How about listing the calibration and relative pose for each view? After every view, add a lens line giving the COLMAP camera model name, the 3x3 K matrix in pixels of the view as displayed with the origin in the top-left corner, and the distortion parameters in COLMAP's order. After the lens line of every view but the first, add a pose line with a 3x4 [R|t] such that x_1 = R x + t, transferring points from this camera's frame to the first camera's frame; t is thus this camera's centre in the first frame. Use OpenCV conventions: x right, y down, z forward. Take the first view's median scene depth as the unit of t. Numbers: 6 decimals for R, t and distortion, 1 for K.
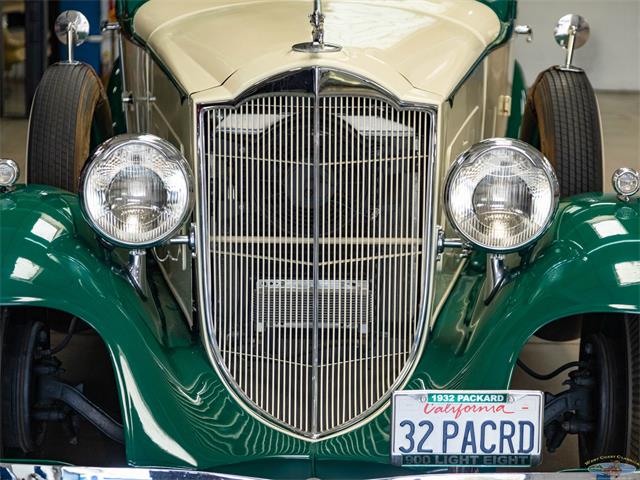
lens RADIAL K [[1617.4, 0, 320.0], [0, 1617.4, 240.0], [0, 0, 1]] dist [0.066227, -0.087065]
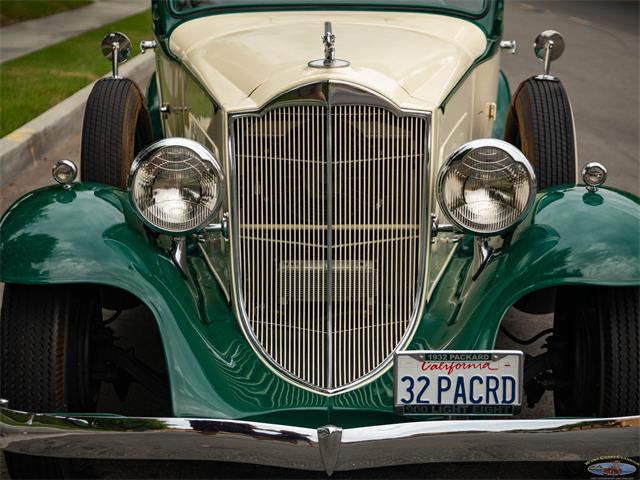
lens RADIAL K [[1450.6, 0, 320.0], [0, 1450.6, 240.0], [0, 0, 1]] dist [0.376575, -0.169597]
pose [[0.999934, -0.008900, -0.007228, -0.001821], [0.008919, 0.999957, 0.002564, 0.007040], [0.007205, -0.002628, 0.999971, -0.066369]]
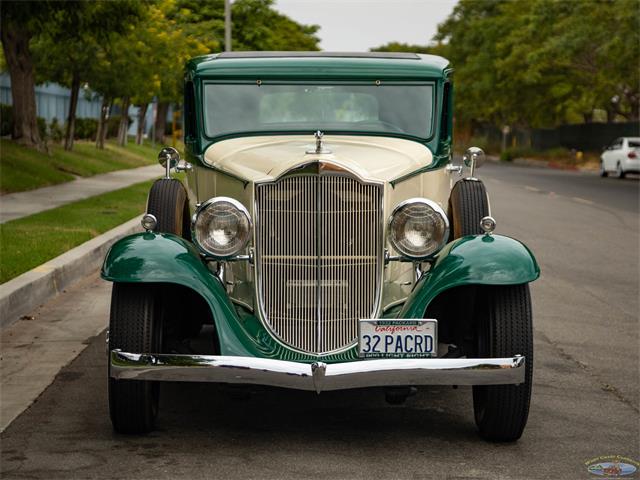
lens RADIAL K [[1734.3, 0, 320.0], [0, 1734.3, 240.0], [0, 0, 1]] dist [0.576529, -0.289143]
pose [[0.999972, -0.007461, -0.000064, -0.001045], [0.007386, 0.990961, -0.133945, 0.249960], [0.001063, 0.133941, 0.990989, -0.975056]]
